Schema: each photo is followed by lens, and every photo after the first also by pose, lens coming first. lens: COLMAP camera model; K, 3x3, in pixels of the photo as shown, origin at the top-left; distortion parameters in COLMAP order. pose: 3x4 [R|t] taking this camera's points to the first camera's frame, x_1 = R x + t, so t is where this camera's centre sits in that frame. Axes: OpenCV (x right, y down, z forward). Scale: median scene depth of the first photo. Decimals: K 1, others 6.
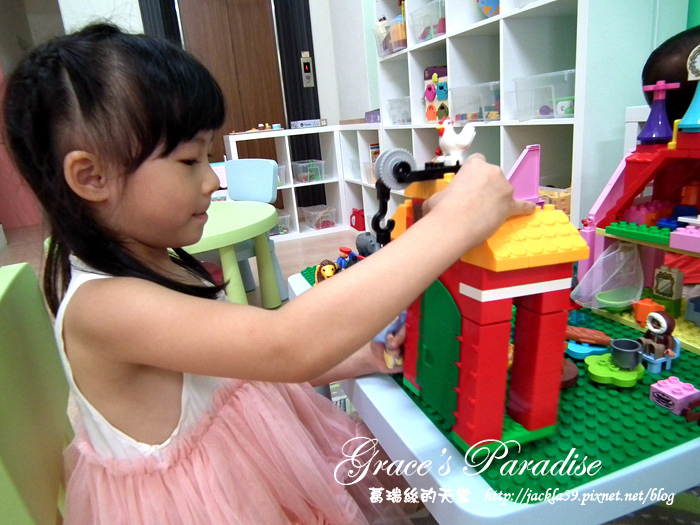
lens RADIAL K [[484.5, 0, 355.1], [0, 484.5, 264.0], [0, 0, 1]] dist [-0.013988, 0.007254]
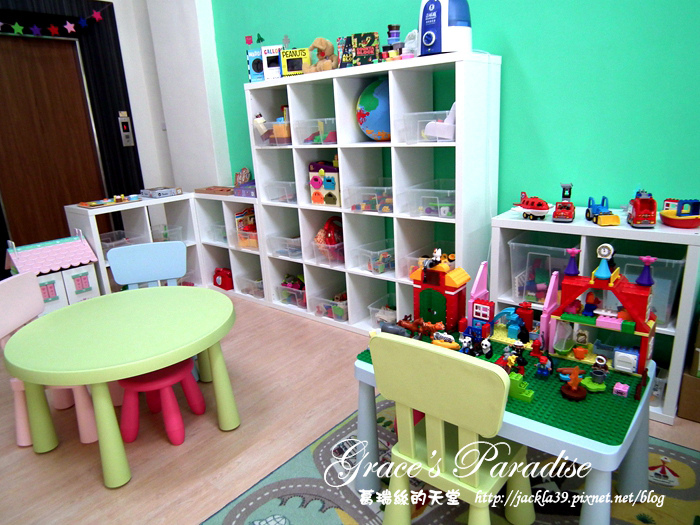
lens RADIAL K [[484.5, 0, 347.4], [0, 484.5, 269.2], [0, 0, 1]] dist [-0.013988, 0.007254]
pose [[0.879925, -0.108533, 0.462551, -0.372719], [0.123574, 0.992333, -0.002237, -0.115646], [-0.458762, 0.059128, 0.886590, -0.135612]]
